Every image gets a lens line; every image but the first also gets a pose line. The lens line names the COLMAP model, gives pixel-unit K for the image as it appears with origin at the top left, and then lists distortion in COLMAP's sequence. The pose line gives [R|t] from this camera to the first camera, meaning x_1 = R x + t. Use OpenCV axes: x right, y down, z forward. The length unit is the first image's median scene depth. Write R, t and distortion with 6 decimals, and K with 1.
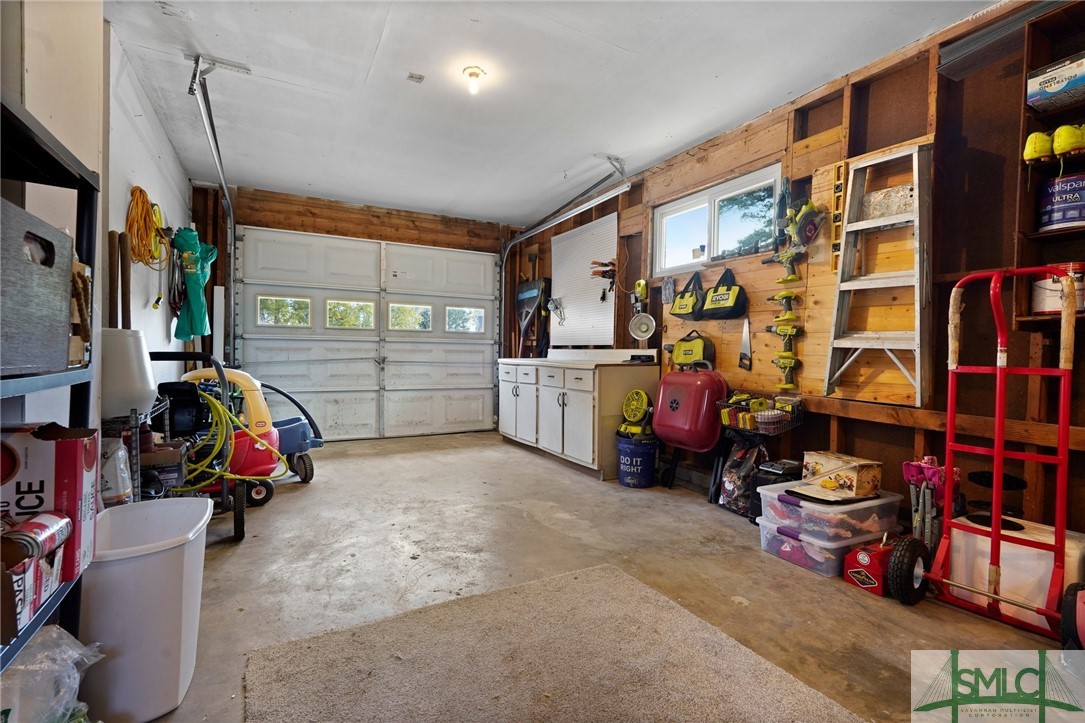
lens RADIAL K [[479.0, 0, 539.1], [0, 479.0, 364.1], [0, 0, 1]] dist [-0.022383, 0.009416]
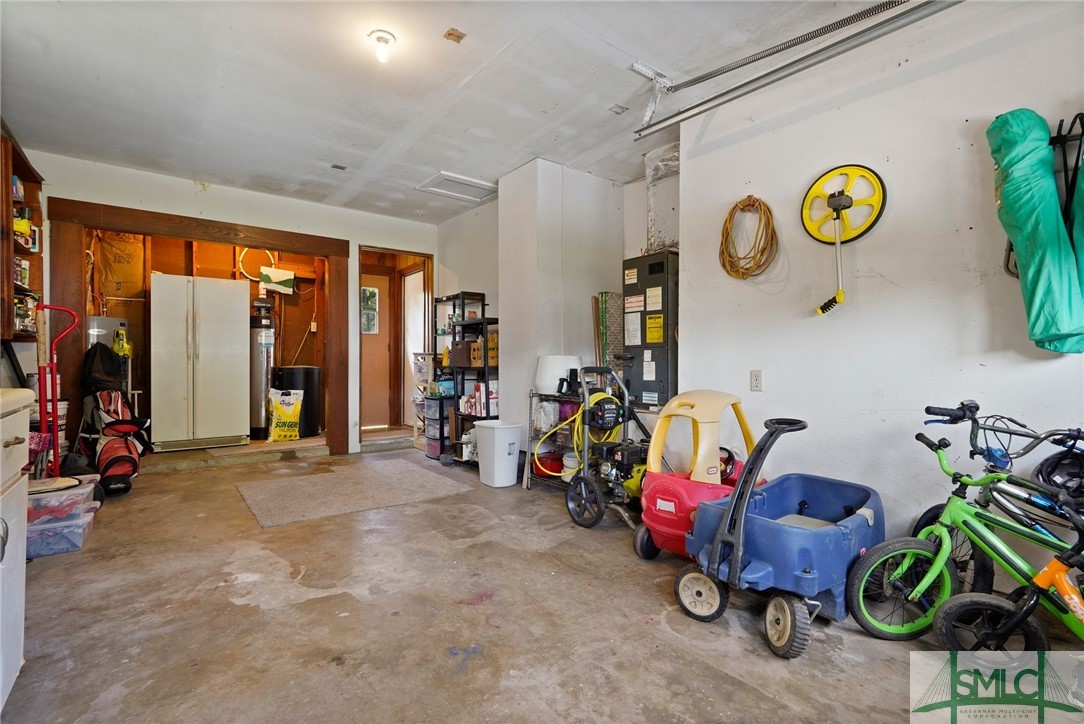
lens RADIAL K [[478.5, 0, 538.6], [0, 478.5, 364.6], [0, 0, 1]] dist [-0.022383, 0.009416]
pose [[-0.984835, -0.019663, -0.172376, -0.279687], [-0.023412, 0.999531, 0.019744, -0.043592], [0.171907, 0.023481, -0.984833, 1.909787]]
